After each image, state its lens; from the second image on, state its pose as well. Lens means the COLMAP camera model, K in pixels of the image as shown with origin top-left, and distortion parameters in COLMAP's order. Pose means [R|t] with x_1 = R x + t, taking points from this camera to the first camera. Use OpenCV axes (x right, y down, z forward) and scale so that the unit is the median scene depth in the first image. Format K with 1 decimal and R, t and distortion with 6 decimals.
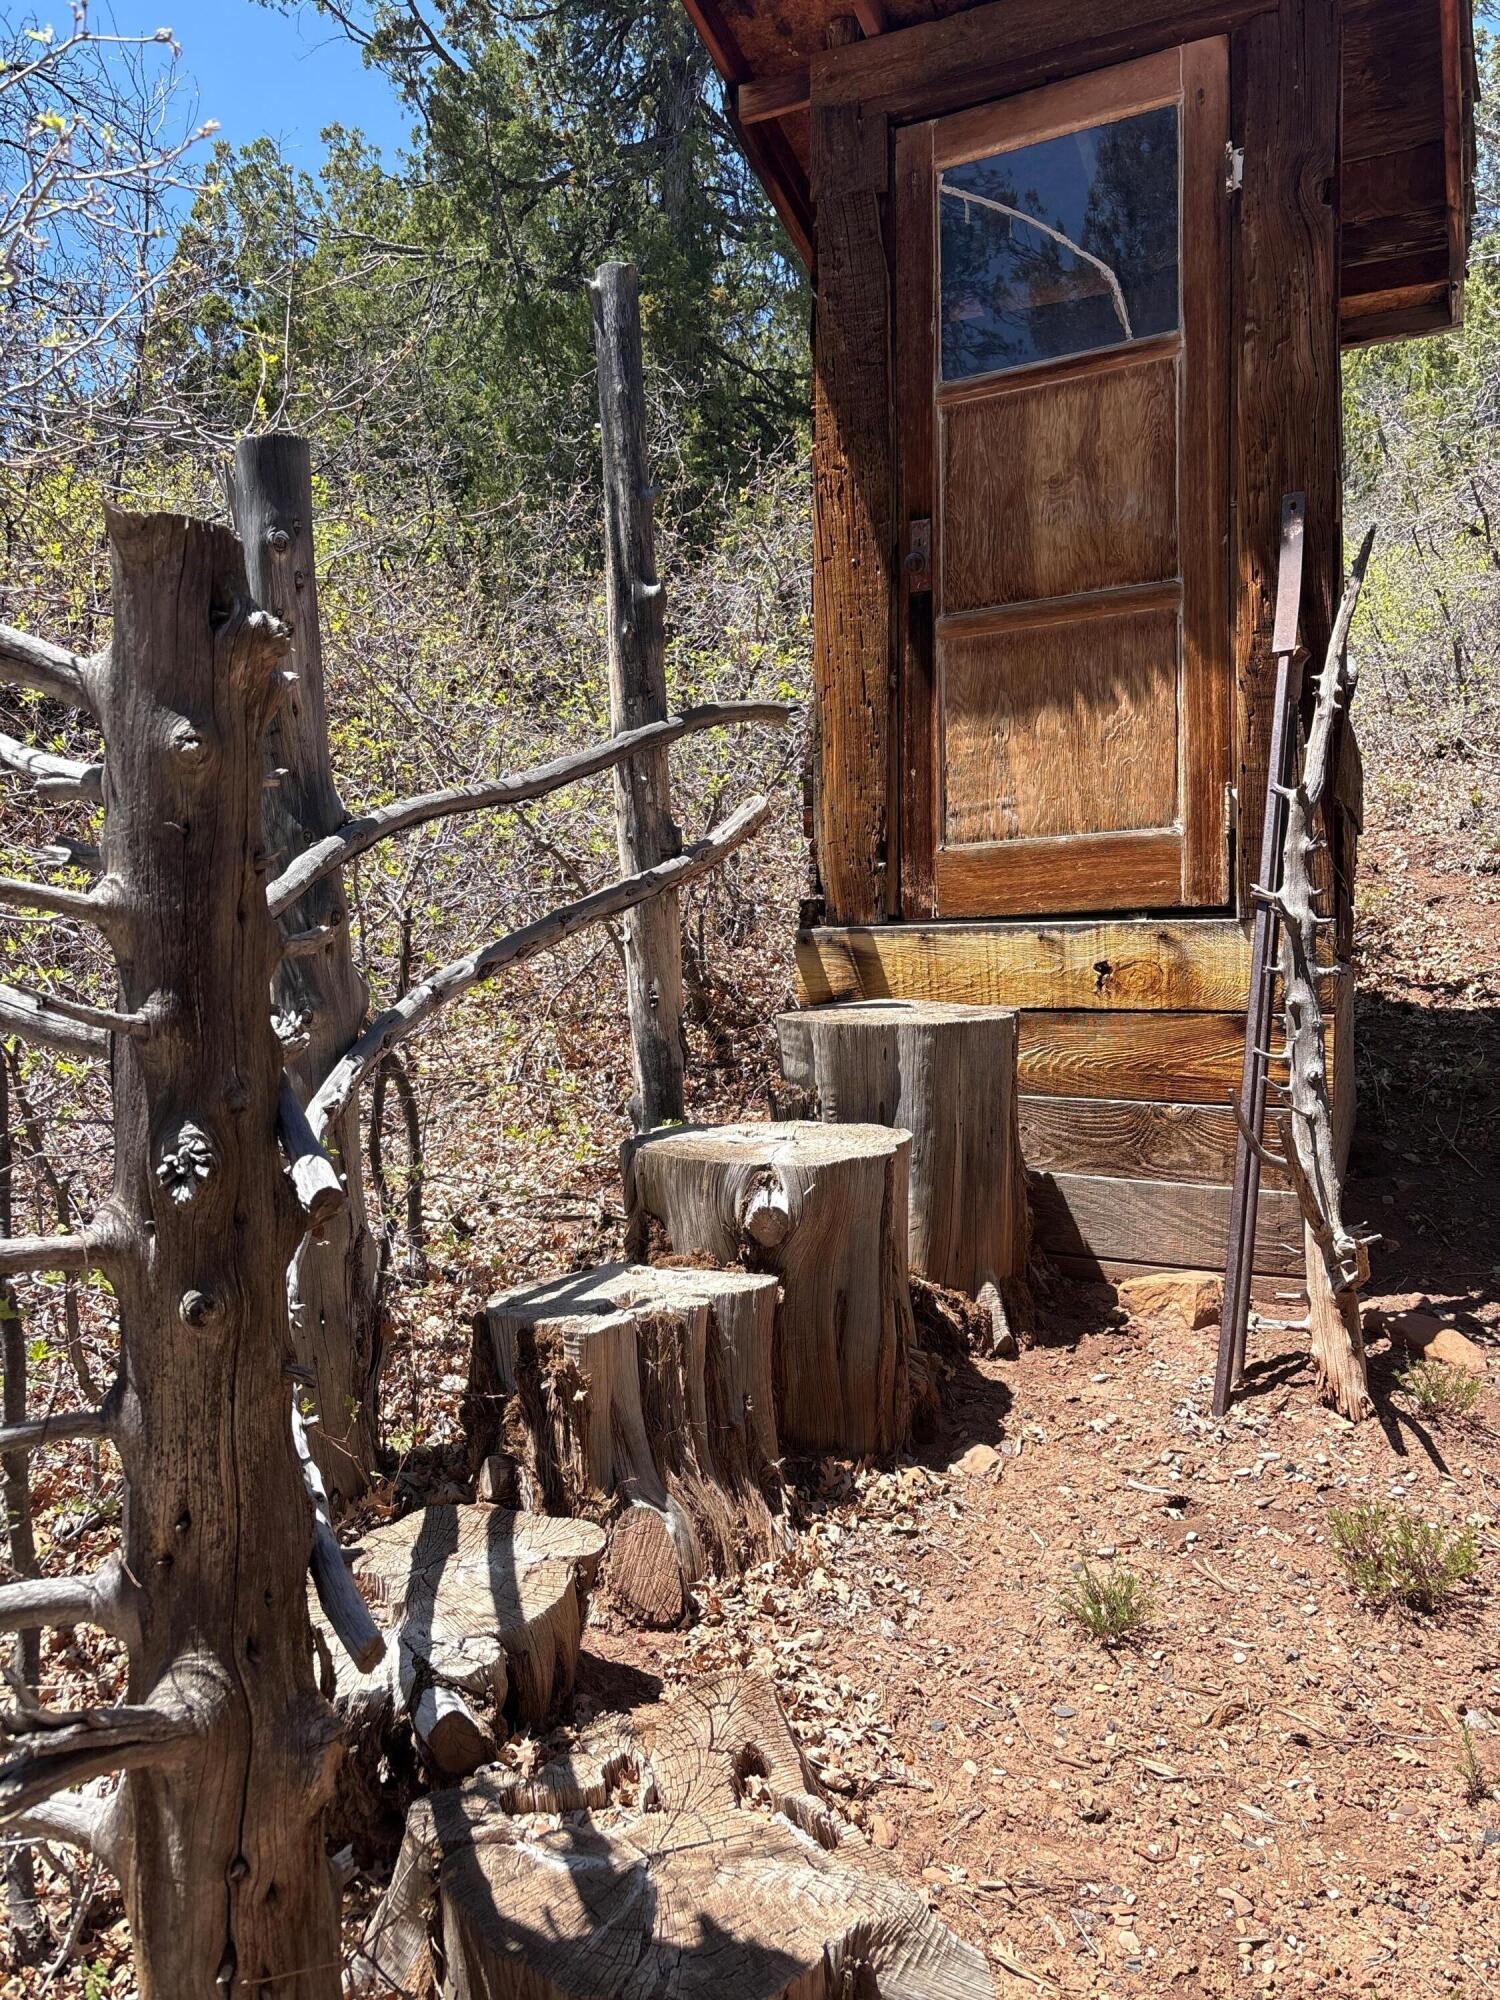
lens RADIAL K [[1498.7, 0, 745.0], [0, 1498.7, 1011.8], [0, 0, 1]] dist [0.047638, -0.038879]
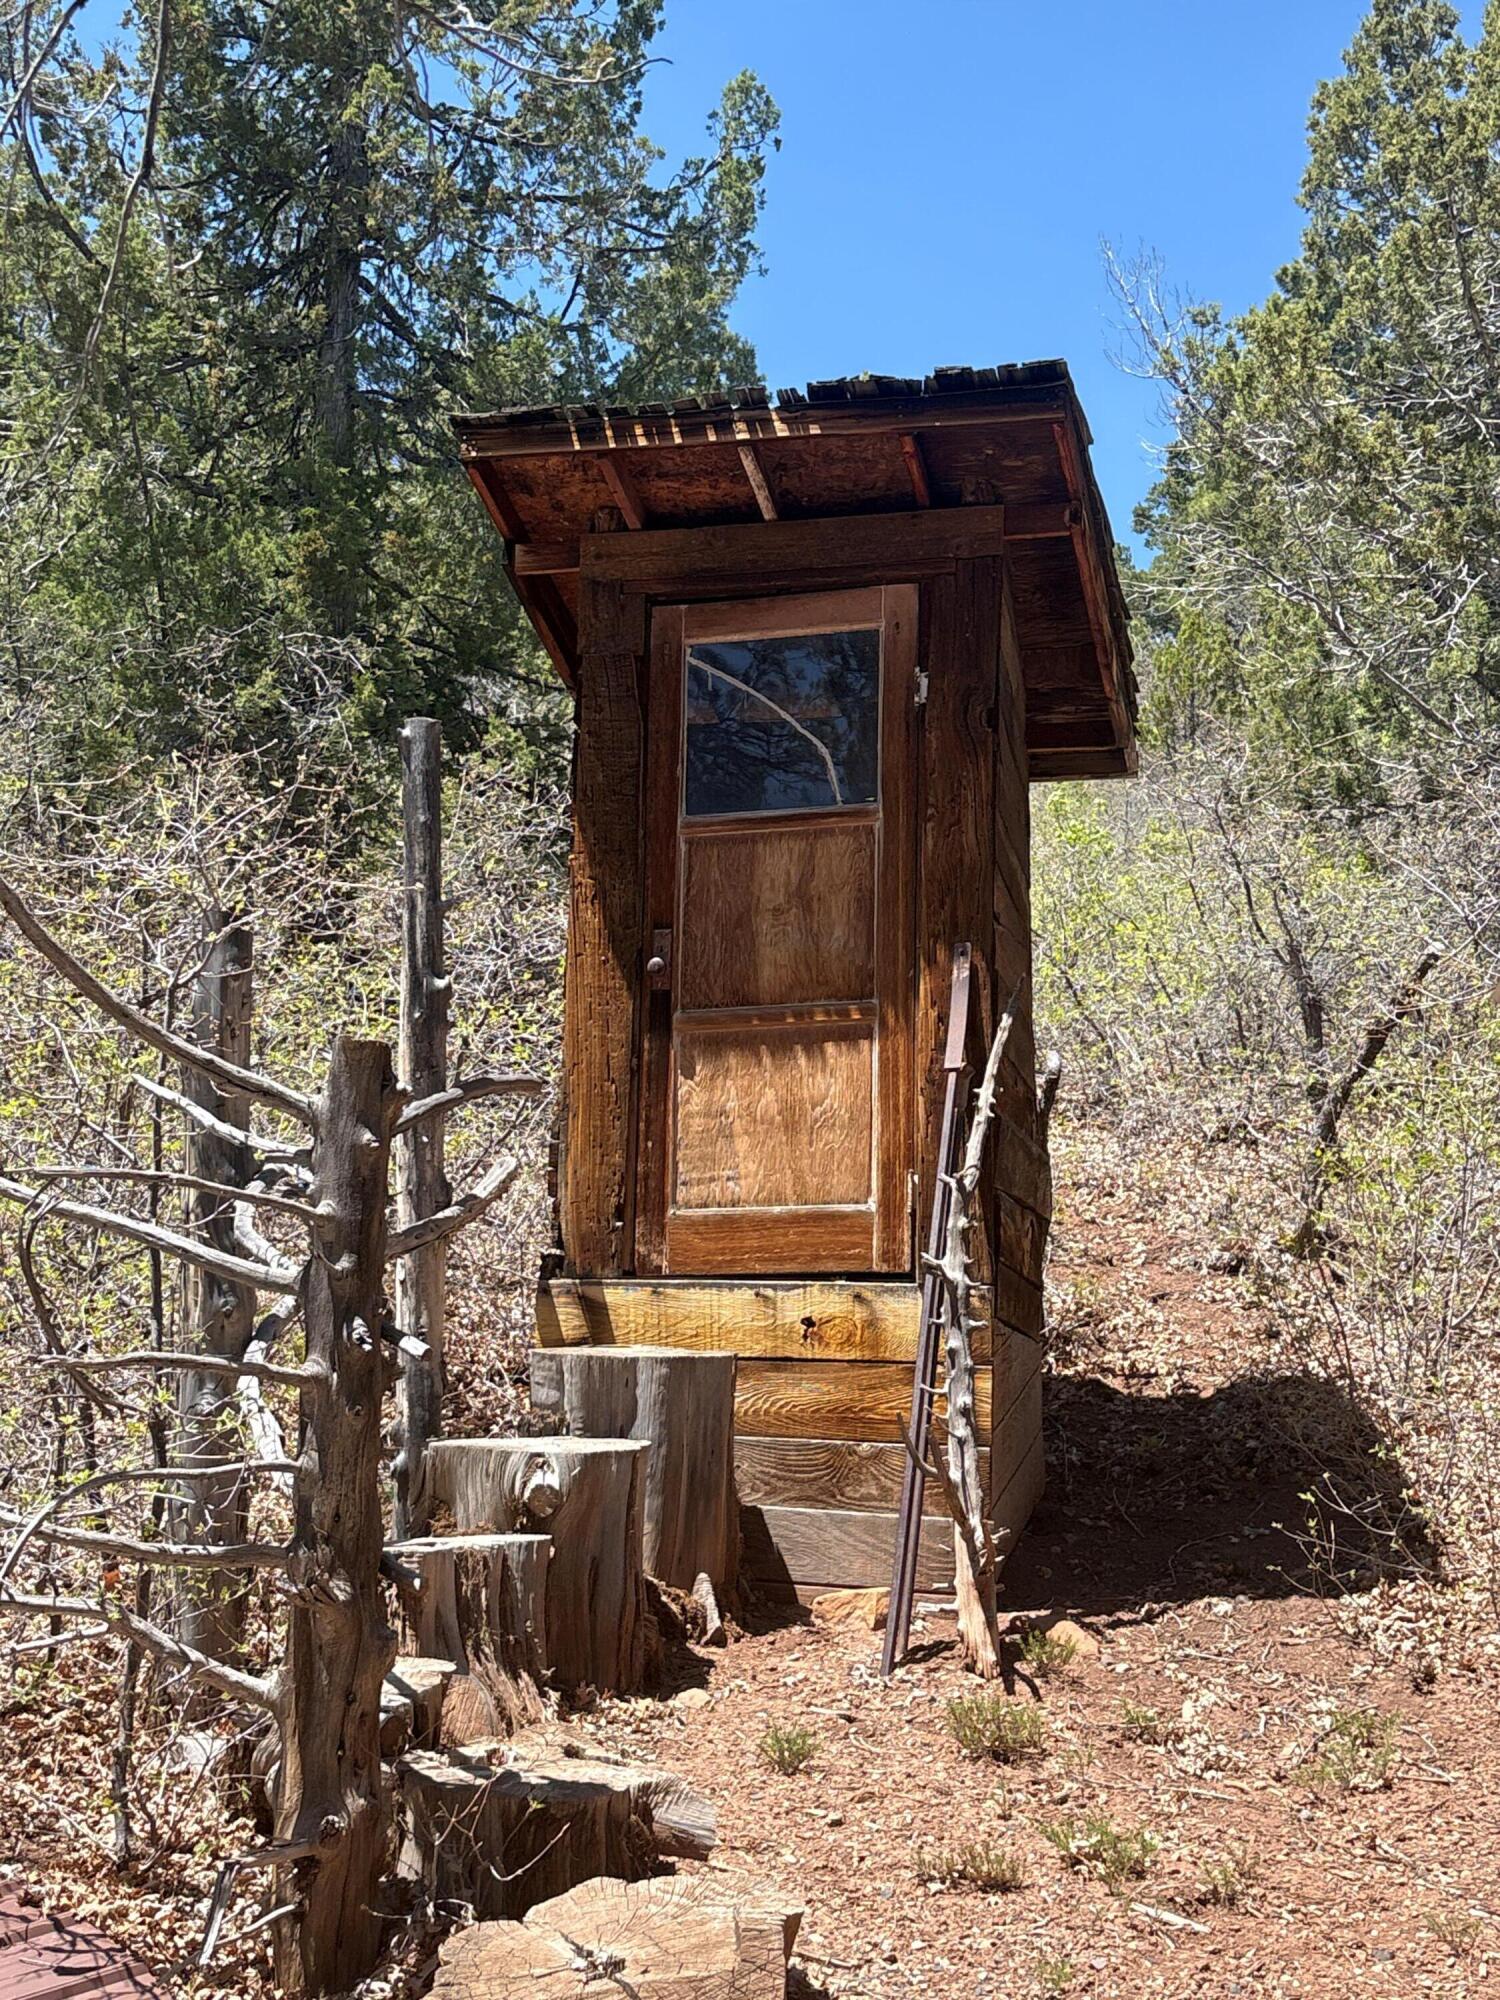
lens RADIAL K [[3012.0, 0, 750.0], [0, 3012.0, 1000.4], [0, 0, 1]] dist [0.239319, 0.000000]
pose [[0.980955, 0.061798, 0.184142, -0.260406], [-0.027443, 0.982623, -0.183571, 0.162185], [-0.192286, 0.175022, 0.965605, -1.337558]]
